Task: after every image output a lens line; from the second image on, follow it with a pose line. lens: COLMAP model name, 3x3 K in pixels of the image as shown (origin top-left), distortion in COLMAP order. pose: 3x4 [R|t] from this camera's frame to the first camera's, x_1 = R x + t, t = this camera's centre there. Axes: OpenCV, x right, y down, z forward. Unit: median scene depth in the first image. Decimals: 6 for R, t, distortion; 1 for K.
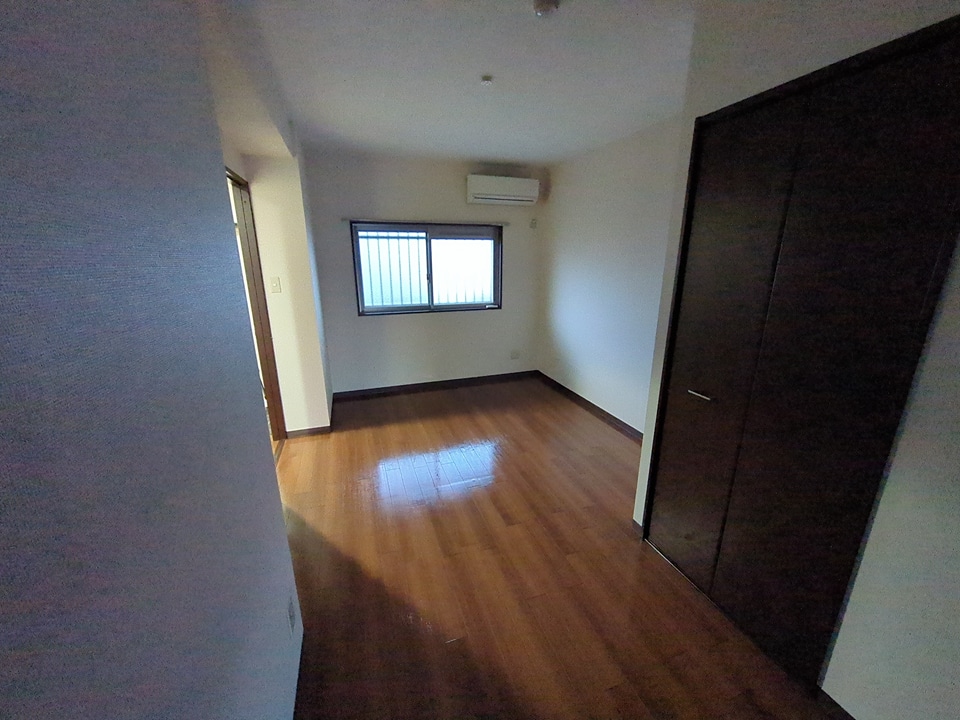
lens RADIAL K [[377.7, 0, 478.7], [0, 377.7, 353.8], [0, 0, 1]] dist [-0.000351, 0.000304]
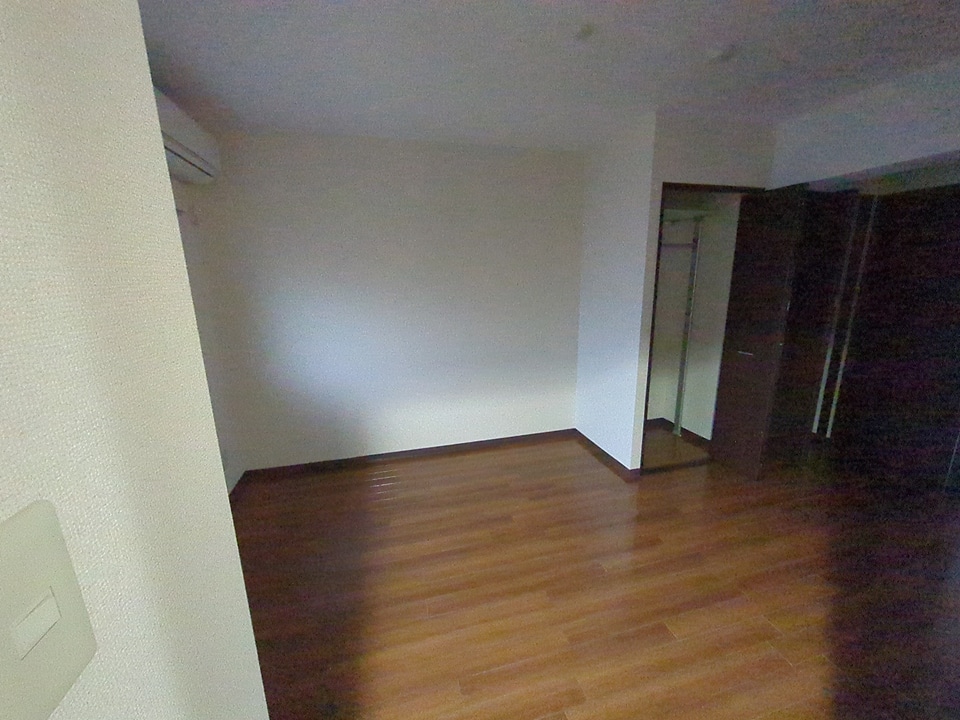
lens RADIAL K [[377.7, 0, 476.6], [0, 377.7, 361.9], [0, 0, 1]] dist [-0.000351, 0.000304]
pose [[0.084391, -0.224748, 0.970756, -0.828685], [0.272807, 0.942218, 0.194425, -0.319708], [-0.958360, 0.248421, 0.140827, 1.227844]]
